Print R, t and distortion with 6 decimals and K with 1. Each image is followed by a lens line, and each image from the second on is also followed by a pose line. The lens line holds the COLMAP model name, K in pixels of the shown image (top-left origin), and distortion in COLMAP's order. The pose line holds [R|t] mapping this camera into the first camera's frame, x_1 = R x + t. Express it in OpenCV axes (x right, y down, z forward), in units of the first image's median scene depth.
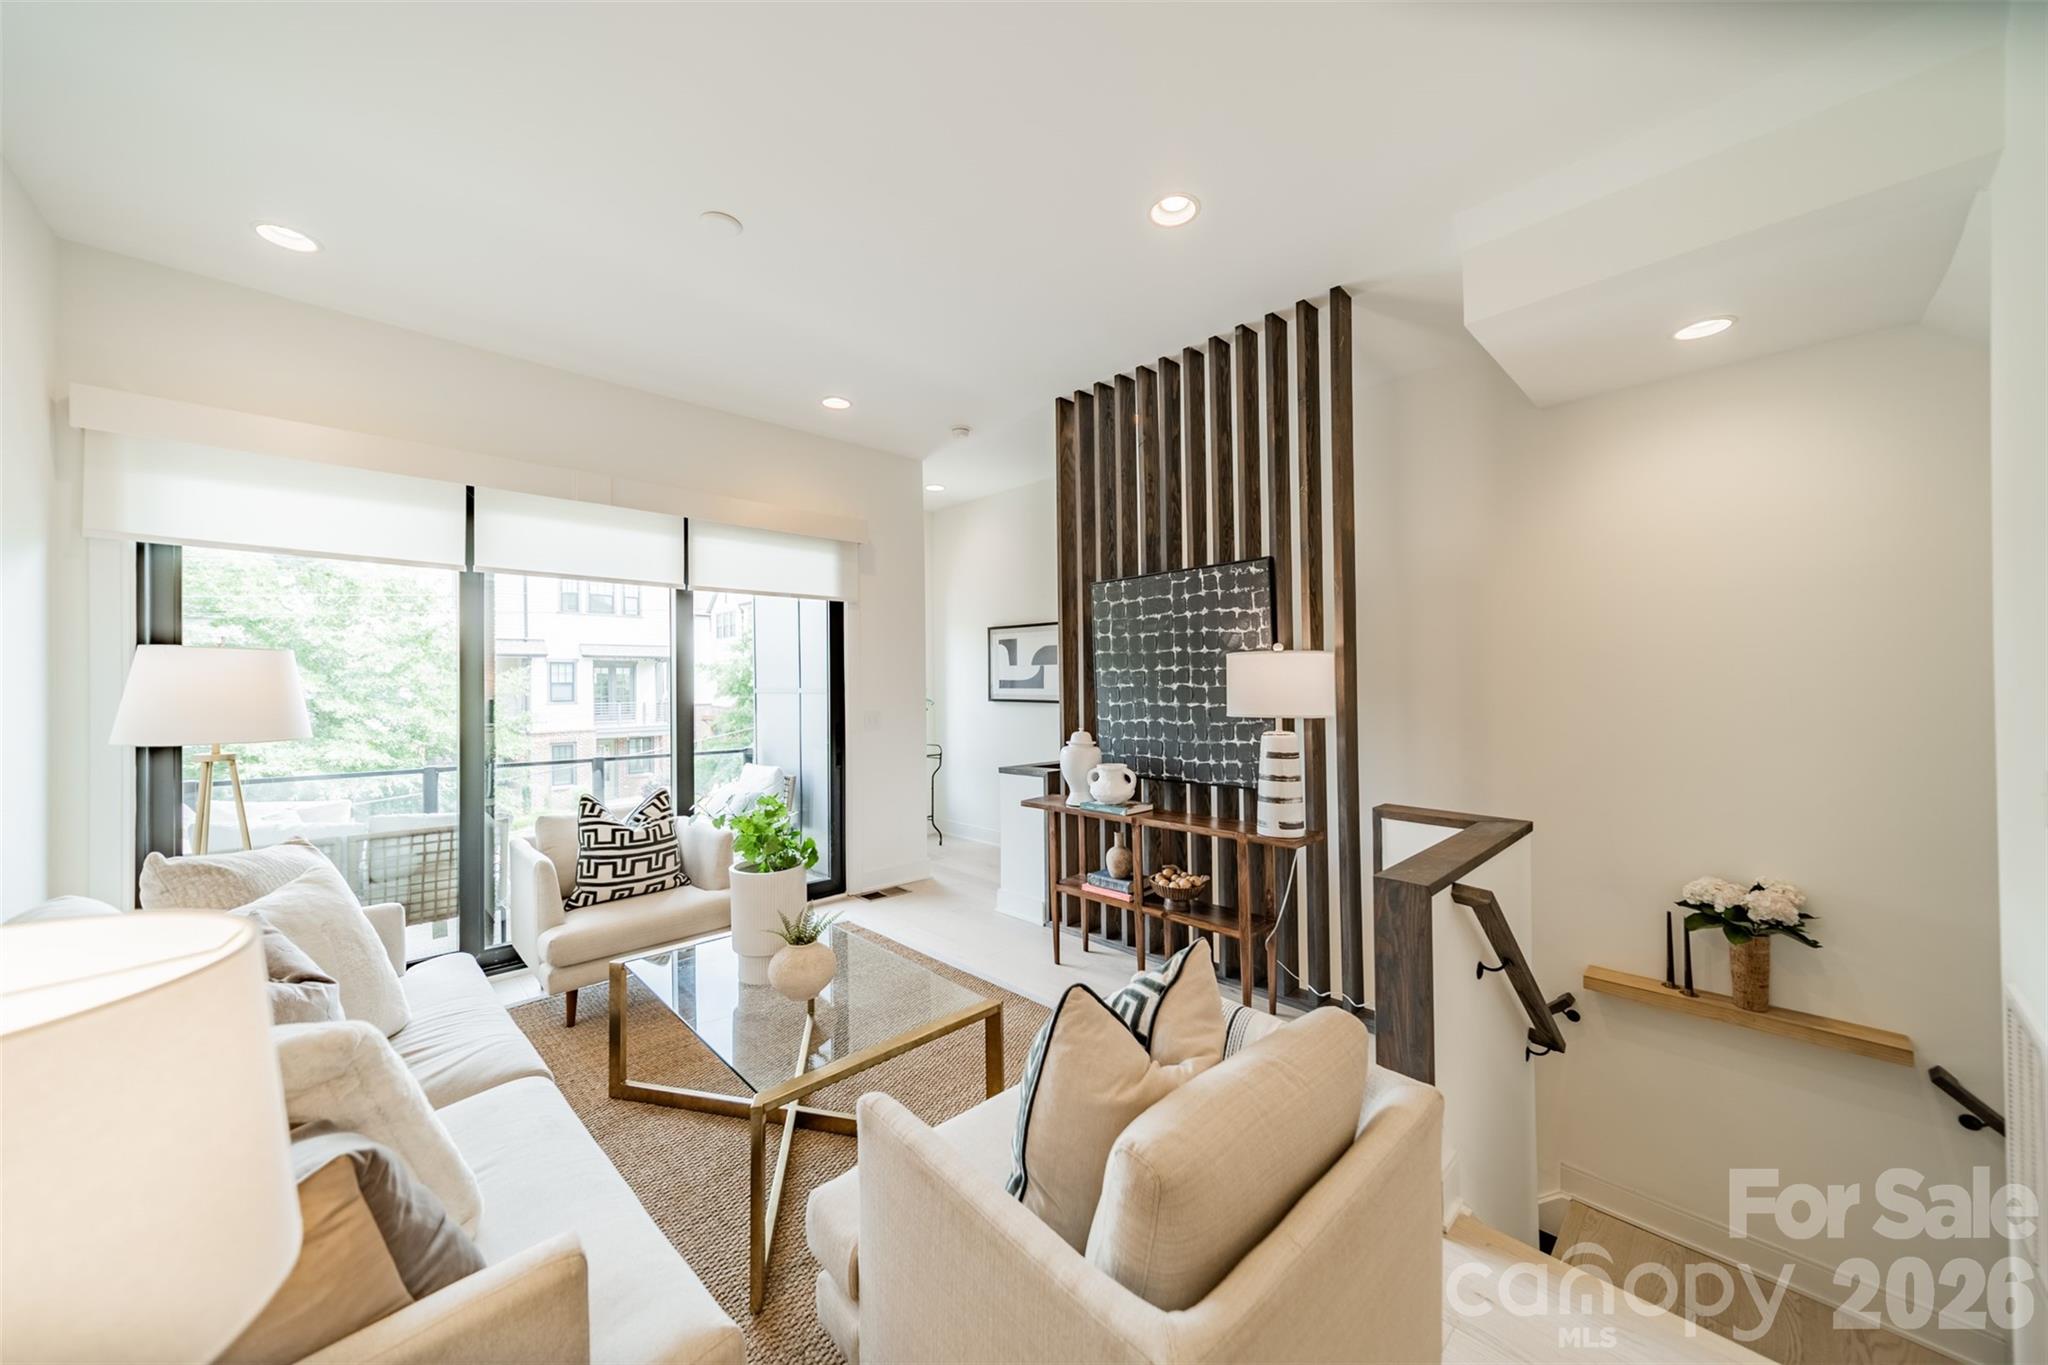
lens RADIAL K [[717.4, 0, 1032.0], [0, 717.4, 675.2], [0, 0, 1]] dist [0.002323, 0.000413]
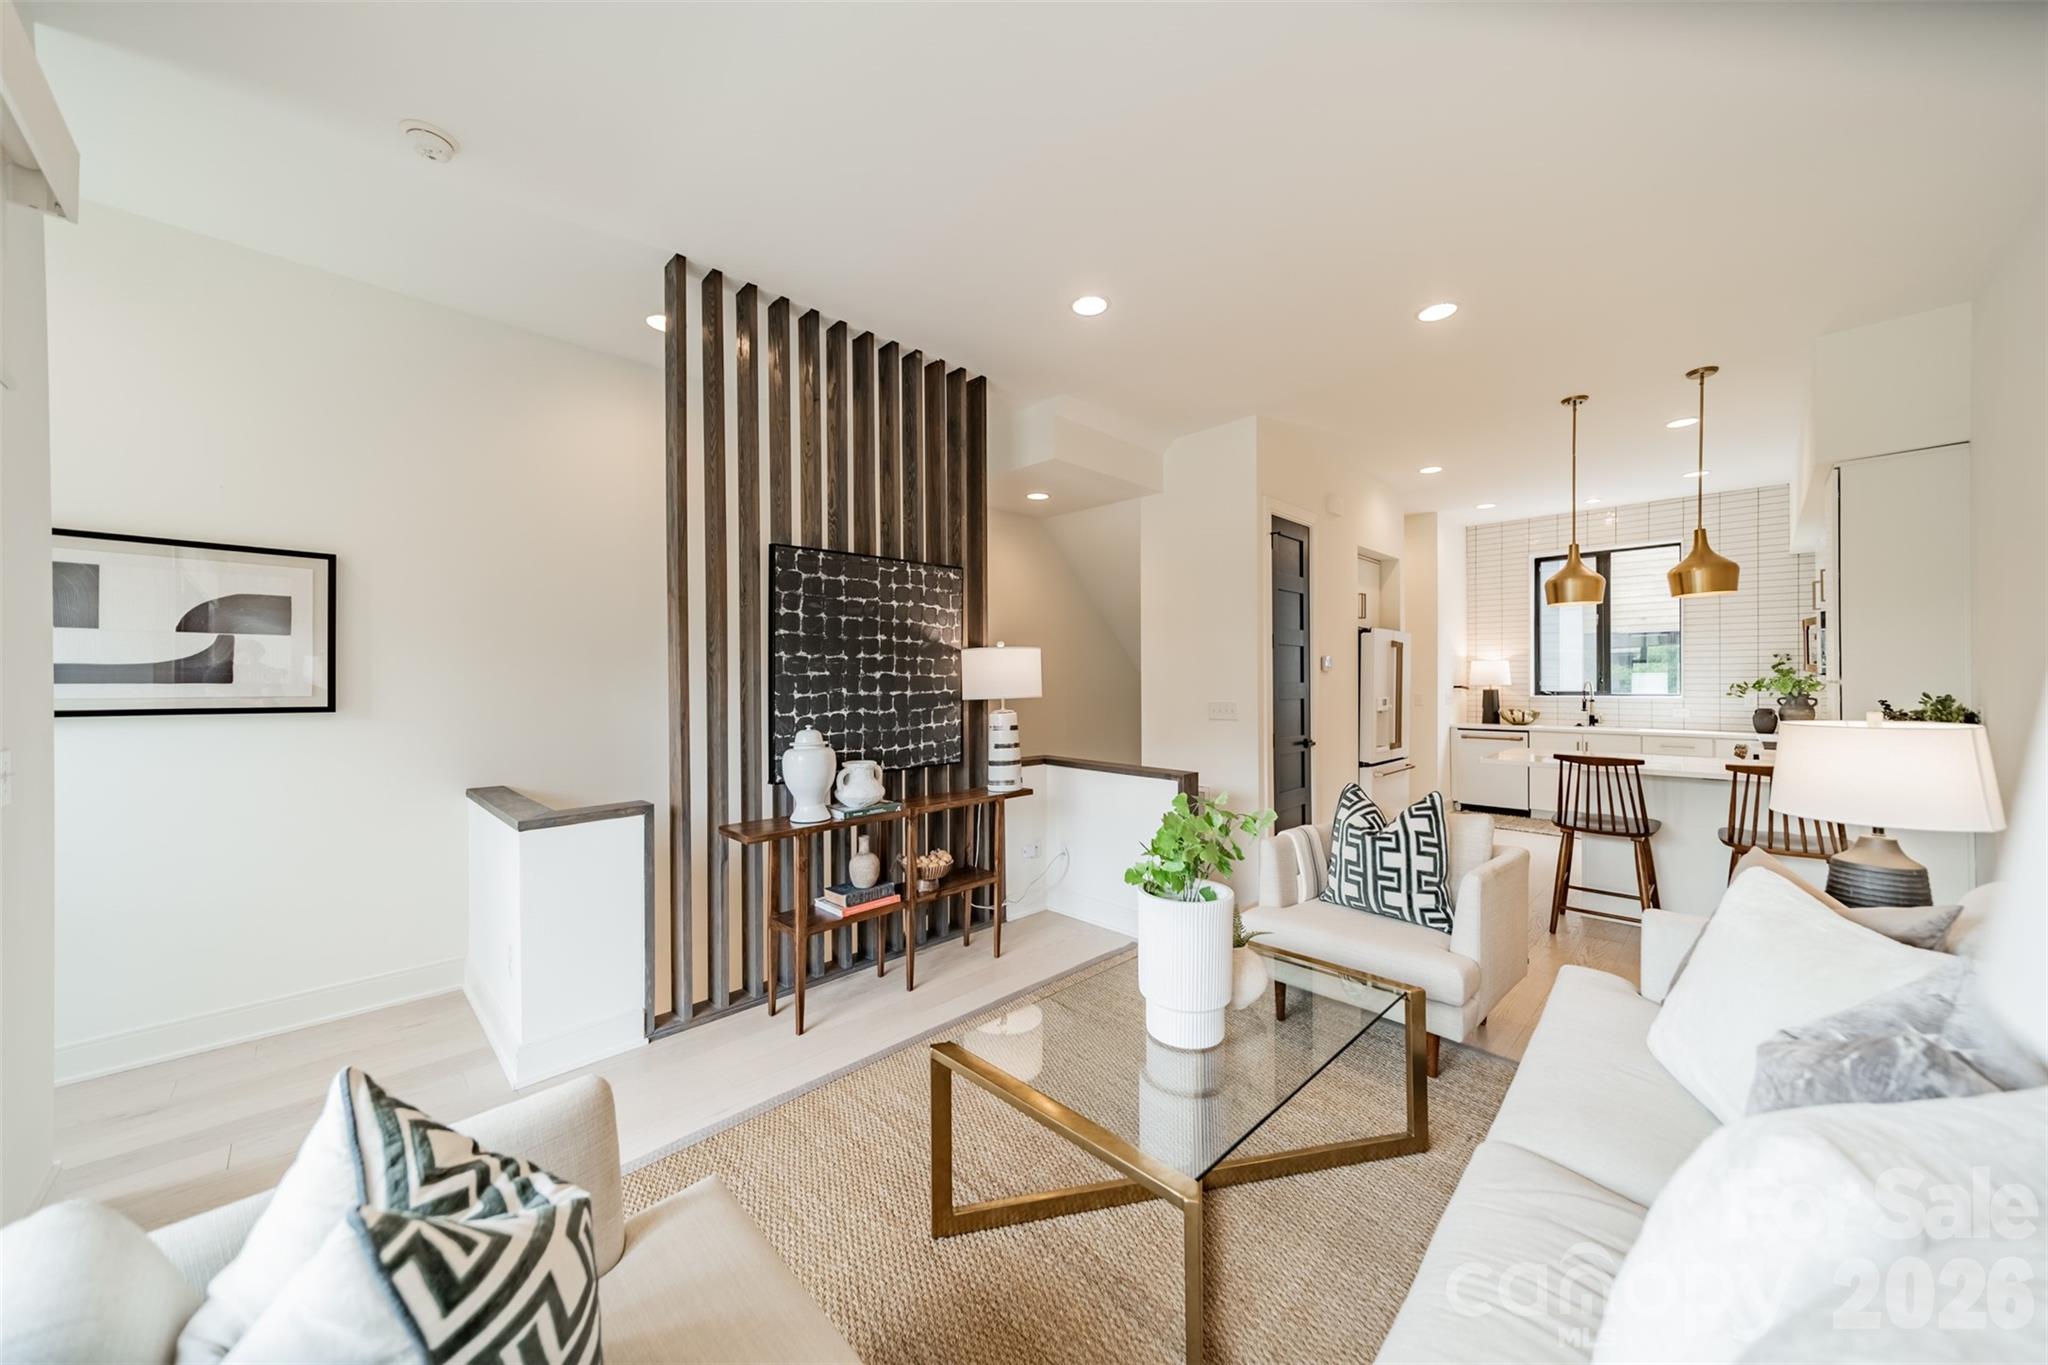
lens RADIAL K [[717.4, 0, 1023.6], [0, 717.4, 676.8], [0, 0, 1]] dist [0.002323, 0.000413]
pose [[-0.003197, 0.015168, 0.999880, -0.776917], [-0.003992, 0.999877, -0.015181, 0.032035], [-0.999987, -0.004040, -0.003136, 0.802573]]
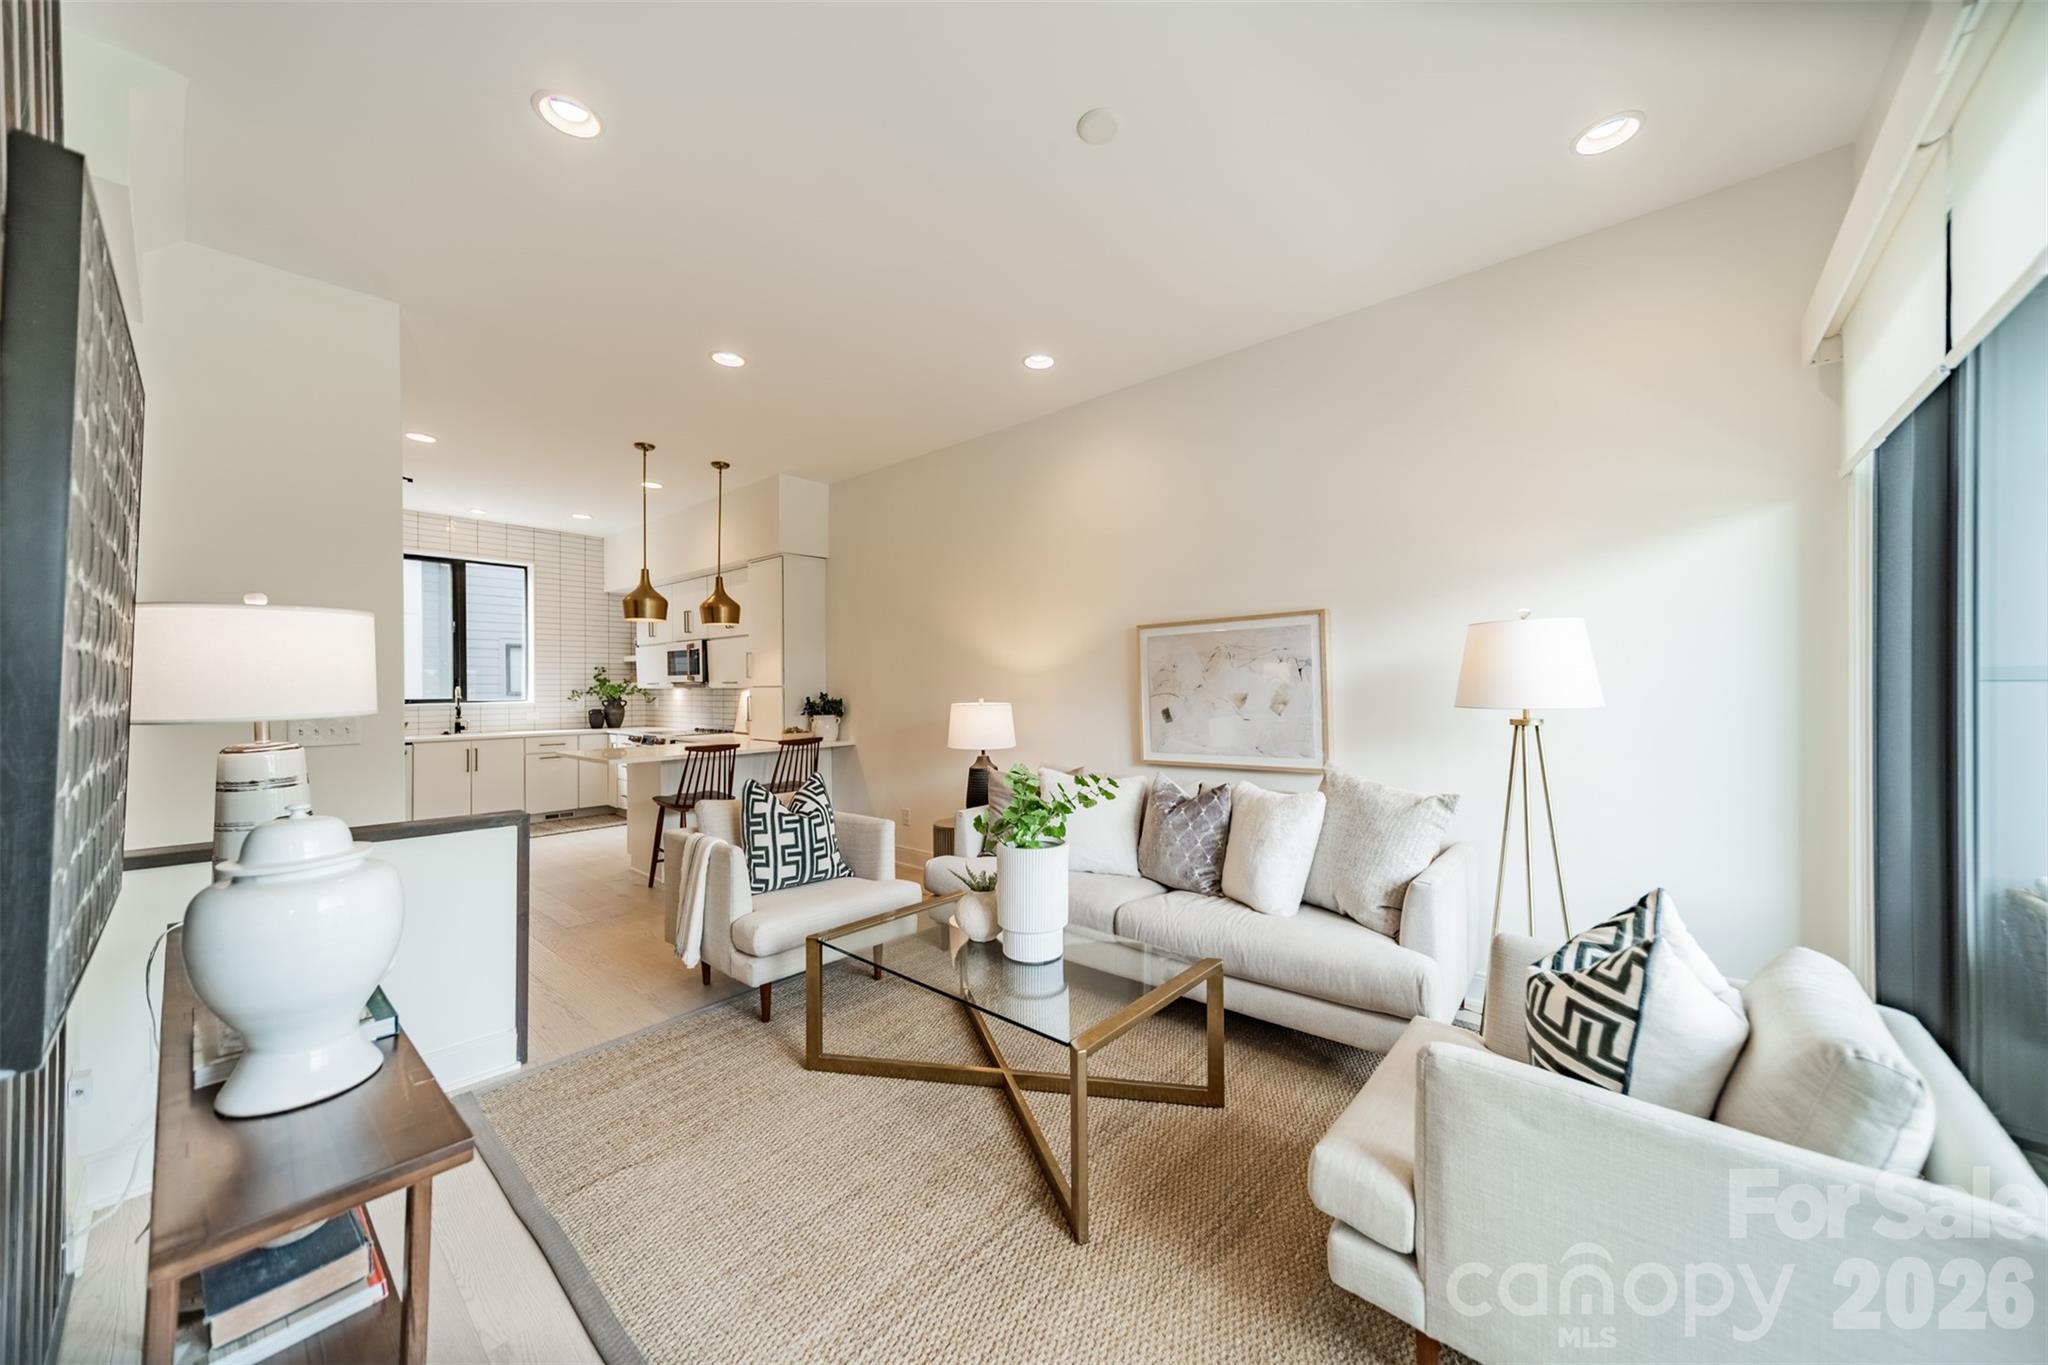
lens RADIAL K [[717.4, 0, 1033.8], [0, 717.4, 683.3], [0, 0, 1]] dist [0.002323, 0.000413]
pose [[-0.995718, 0.014596, -0.091284, -0.157856], [0.015468, 0.999841, -0.008854, 0.035834], [0.091140, -0.010228, -0.995786, 1.388257]]
